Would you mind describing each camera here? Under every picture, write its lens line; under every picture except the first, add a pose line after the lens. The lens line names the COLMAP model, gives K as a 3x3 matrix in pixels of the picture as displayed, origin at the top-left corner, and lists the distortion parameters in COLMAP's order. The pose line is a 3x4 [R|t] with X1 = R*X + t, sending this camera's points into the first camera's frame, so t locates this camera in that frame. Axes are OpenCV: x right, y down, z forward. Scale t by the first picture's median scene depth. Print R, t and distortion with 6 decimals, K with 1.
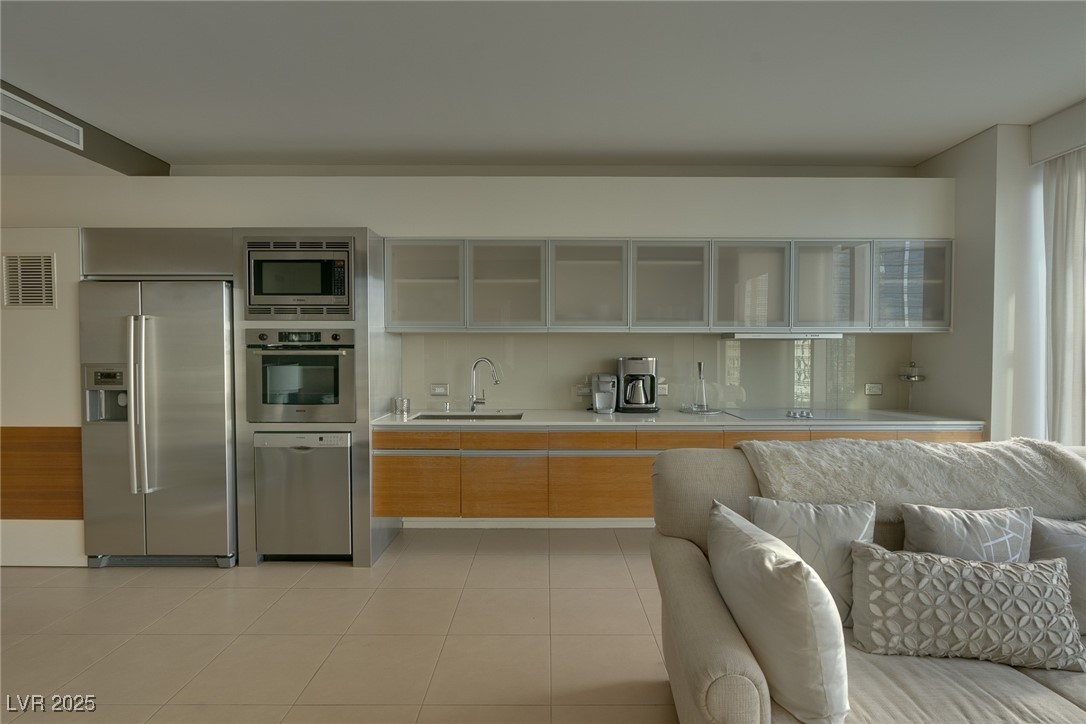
lens RADIAL K [[519.6, 0, 543.3], [0, 519.6, 357.9], [0, 0, 1]] dist [-0.004852, 0.000718]
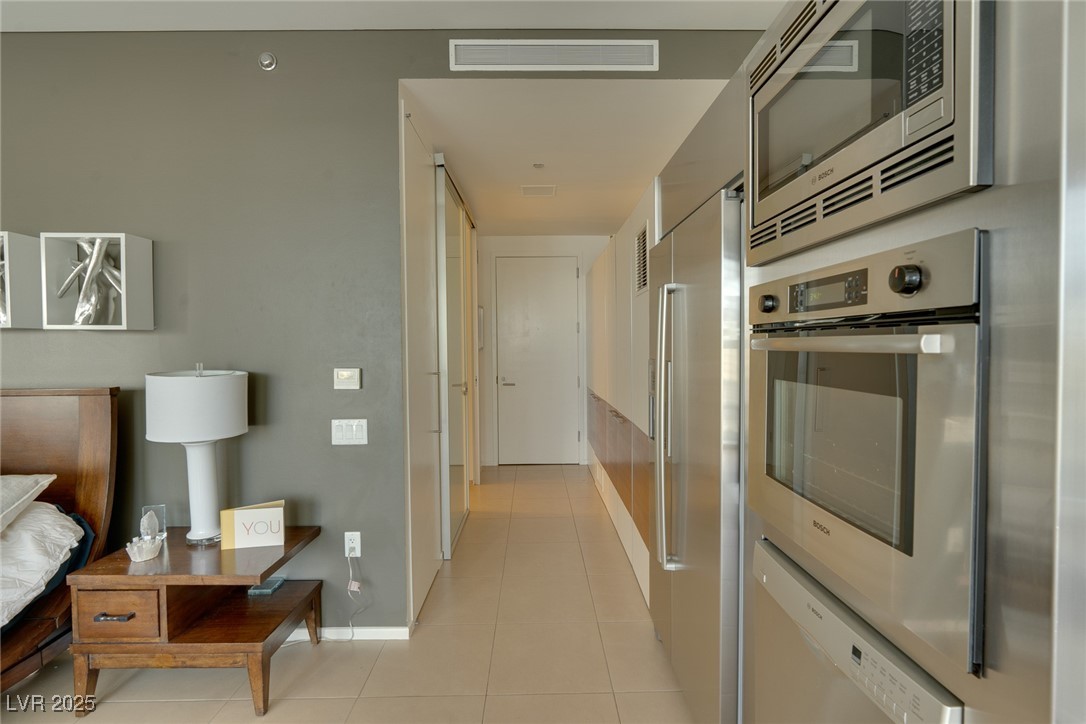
lens RADIAL K [[498.4, 0, 543.0], [0, 498.4, 362.0], [0, 0, 1]] dist [-0.002236, 0.000033]
pose [[0.013022, 0.032988, -0.999371, -0.169175], [0.000643, 0.999455, 0.033000, -0.009173], [0.999915, -0.001072, 0.012994, 0.827970]]
